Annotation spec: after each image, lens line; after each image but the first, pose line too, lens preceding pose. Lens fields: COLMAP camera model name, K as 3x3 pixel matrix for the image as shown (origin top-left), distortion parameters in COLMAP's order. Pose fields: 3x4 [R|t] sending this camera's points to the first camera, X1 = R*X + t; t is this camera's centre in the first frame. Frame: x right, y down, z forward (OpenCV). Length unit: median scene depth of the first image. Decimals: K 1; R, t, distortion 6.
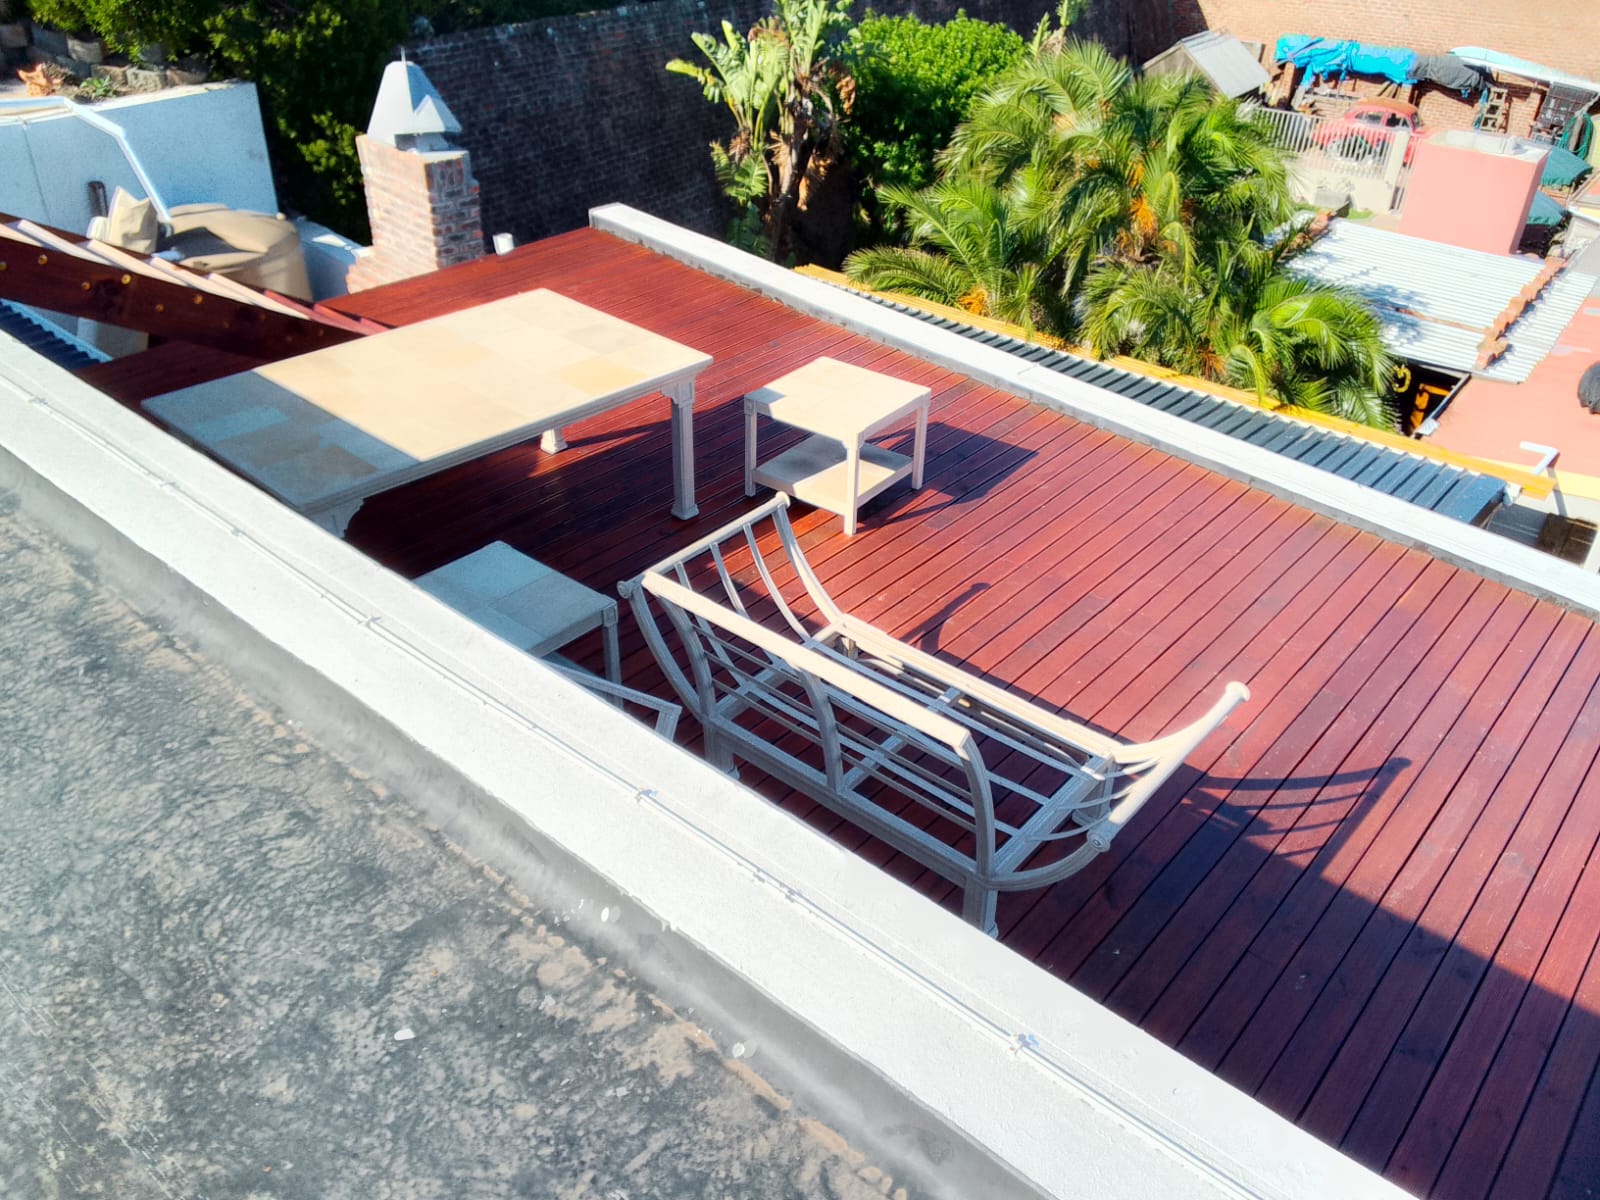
lens RADIAL K [[1231.0, 0, 798.9], [0, 1231.0, 587.7], [0, 0, 1]] dist [0.065641, -0.132606]
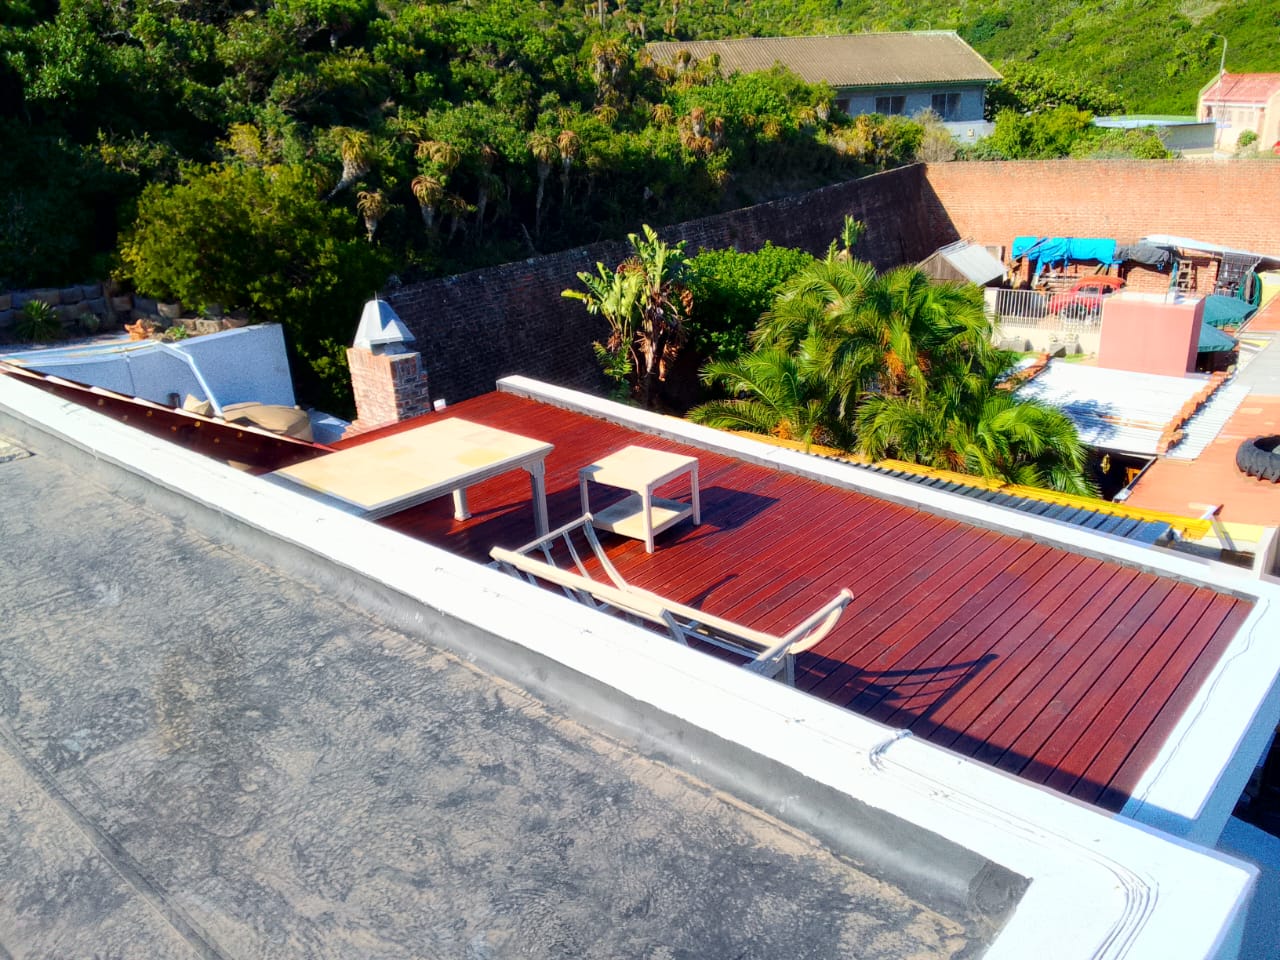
lens RADIAL K [[1015.3, 0, 660.4], [0, 1015.3, 479.2], [0, 0, 1]] dist [0.099725, -0.276840]
pose [[0.996090, -0.072173, -0.050946, 0.064674], [0.059059, 0.972903, -0.223546, 0.077678], [0.065699, 0.219663, 0.973361, -0.129526]]
